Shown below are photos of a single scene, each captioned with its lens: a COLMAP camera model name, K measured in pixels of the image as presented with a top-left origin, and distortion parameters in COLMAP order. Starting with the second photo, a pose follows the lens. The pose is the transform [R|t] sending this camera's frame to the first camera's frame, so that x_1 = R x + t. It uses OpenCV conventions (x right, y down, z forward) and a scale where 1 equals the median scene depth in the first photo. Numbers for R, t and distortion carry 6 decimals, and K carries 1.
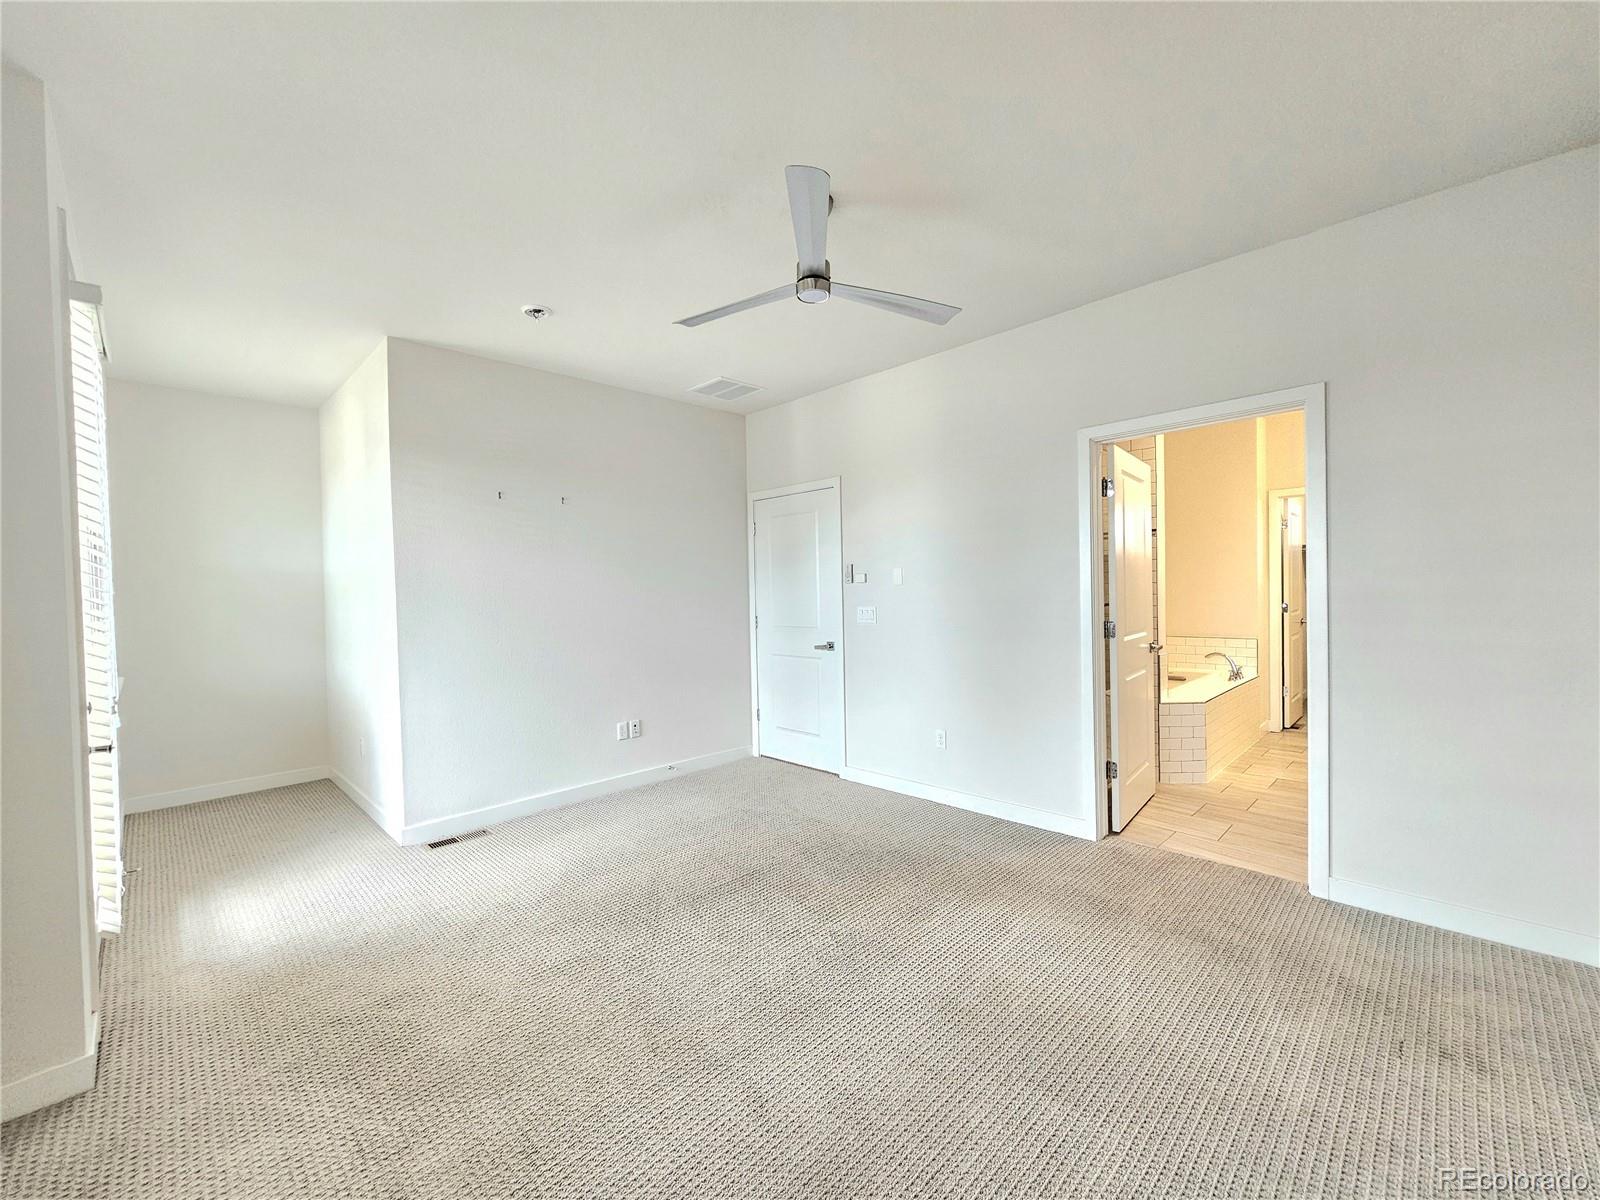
lens RADIAL K [[646.9, 0, 801.6], [0, 646.9, 601.5], [0, 0, 1]] dist [-0.001803, -0.000136]
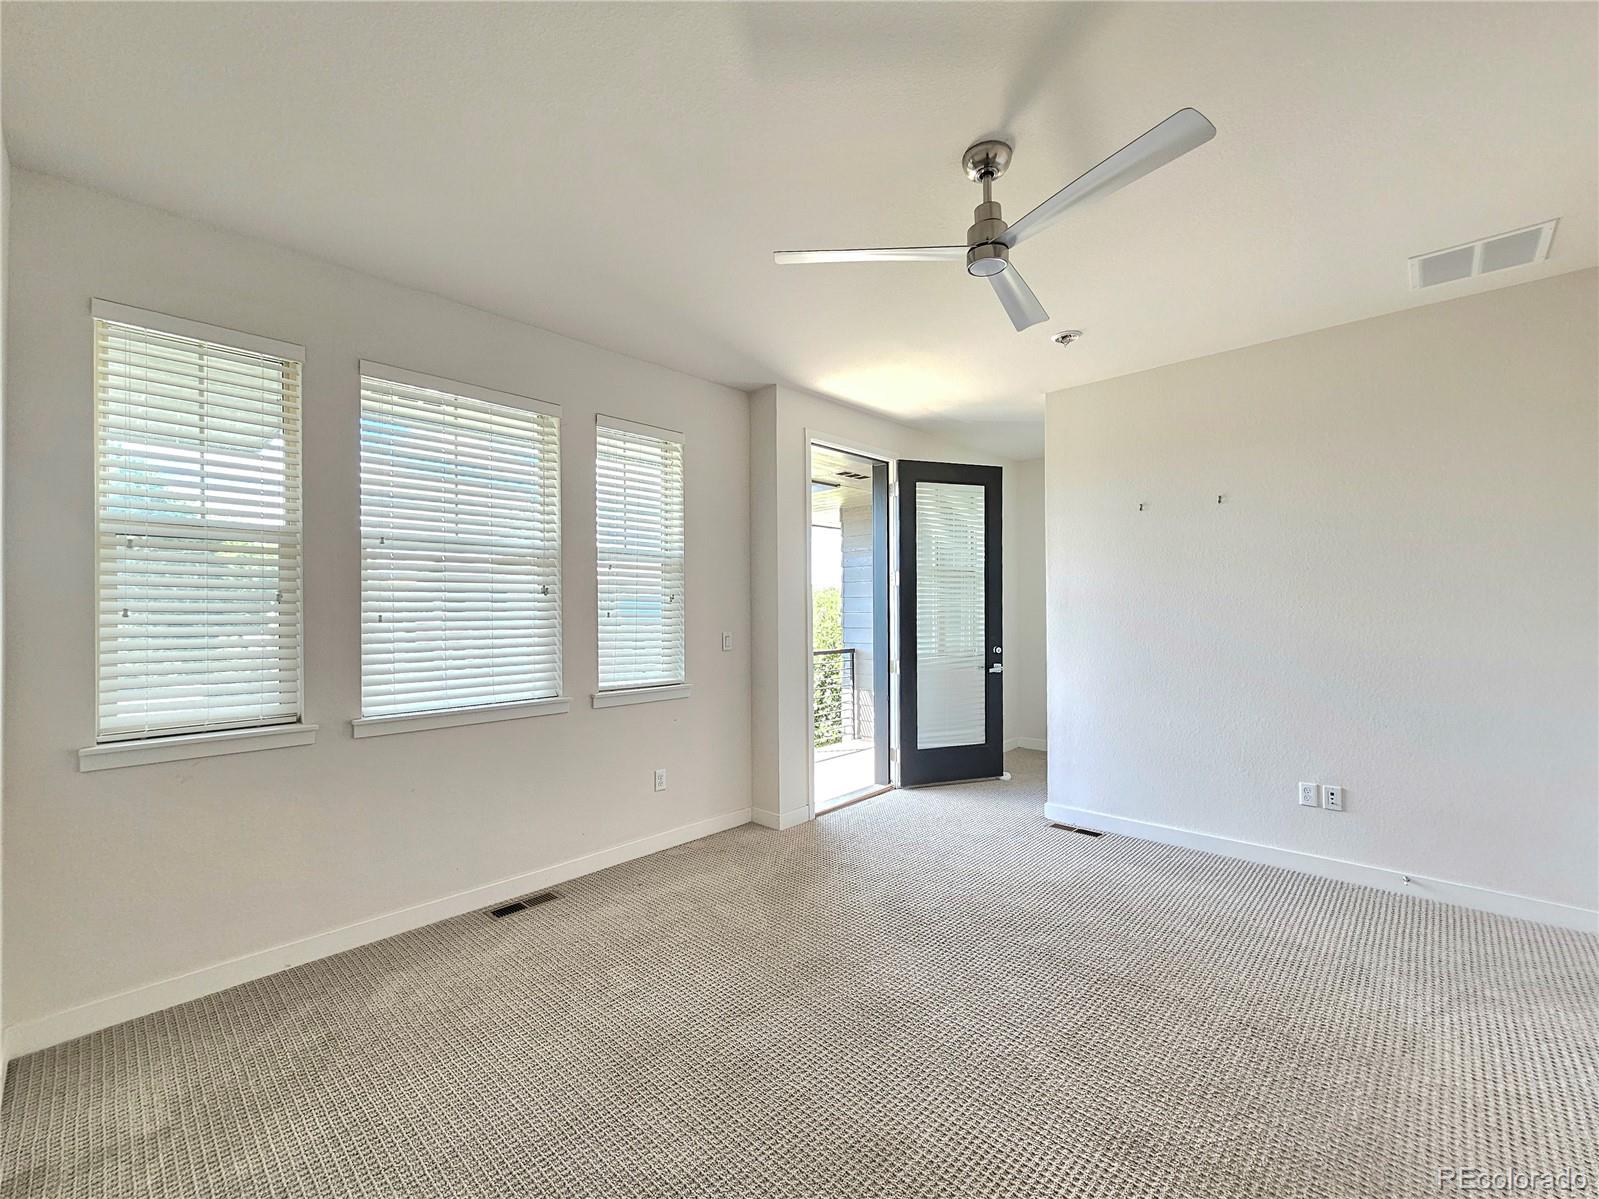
lens RADIAL K [[670.9, 0, 819.6], [0, 670.9, 599.7], [0, 0, 1]] dist [-0.000634, -0.000212]
pose [[0.041125, 0.002785, -0.999150, 0.544125], [-0.015131, 0.999883, 0.002164, -0.019011], [0.999039, 0.015029, 0.041162, 0.469718]]
